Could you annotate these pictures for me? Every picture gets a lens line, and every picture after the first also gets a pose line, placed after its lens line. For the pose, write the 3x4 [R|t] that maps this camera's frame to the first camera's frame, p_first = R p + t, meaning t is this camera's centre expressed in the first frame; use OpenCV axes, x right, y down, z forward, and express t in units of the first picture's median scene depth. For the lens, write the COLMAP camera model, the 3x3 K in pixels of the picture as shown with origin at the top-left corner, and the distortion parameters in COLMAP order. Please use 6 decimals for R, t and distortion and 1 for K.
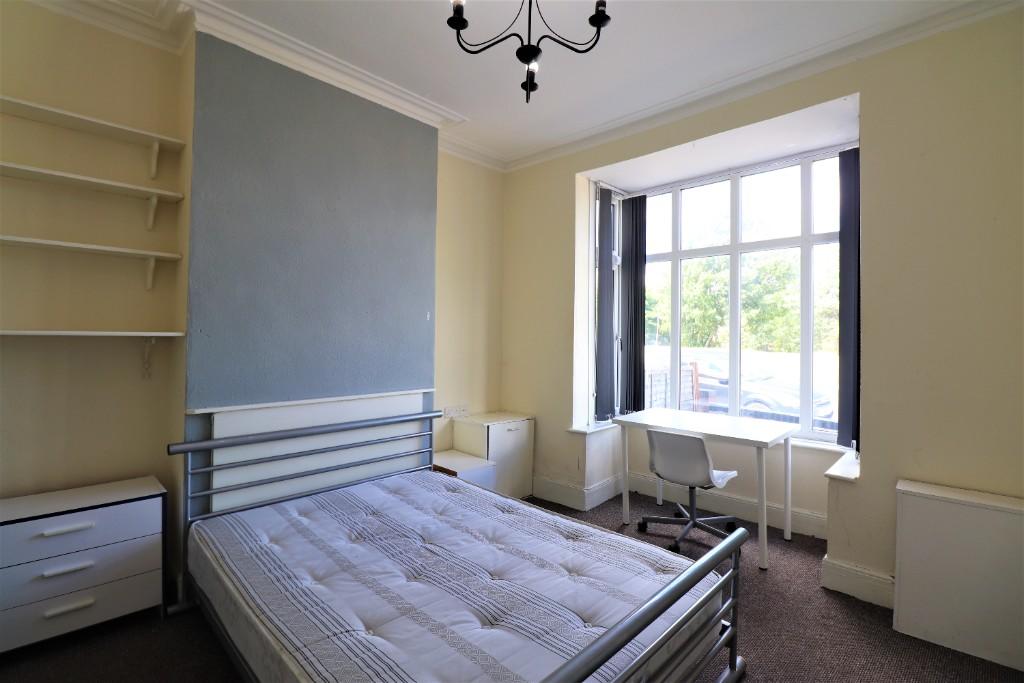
lens RADIAL K [[477.1, 0, 519.1], [0, 477.1, 335.4], [0, 0, 1]] dist [-0.012356, -0.000009]
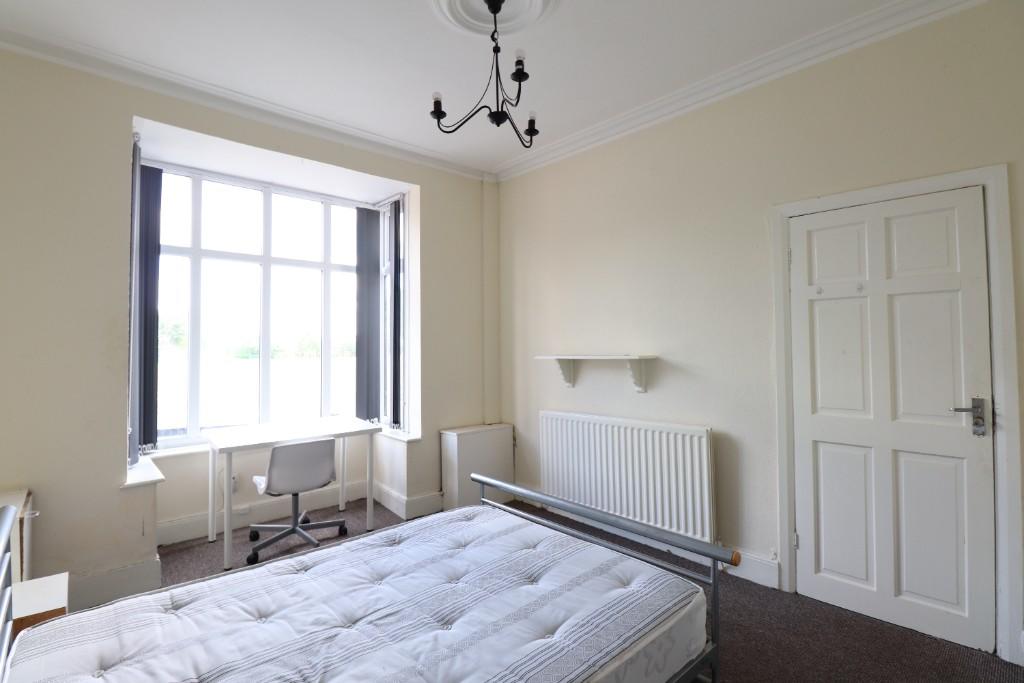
lens RADIAL K [[477.1, 0, 519.1], [0, 477.1, 335.4], [0, 0, 1]] dist [-0.012356, -0.000009]
pose [[0.054089, 0.006810, 0.998513, -0.632760], [0.000060, 0.999977, -0.006823, -0.014039], [-0.998536, 0.000429, 0.054087, 0.466607]]
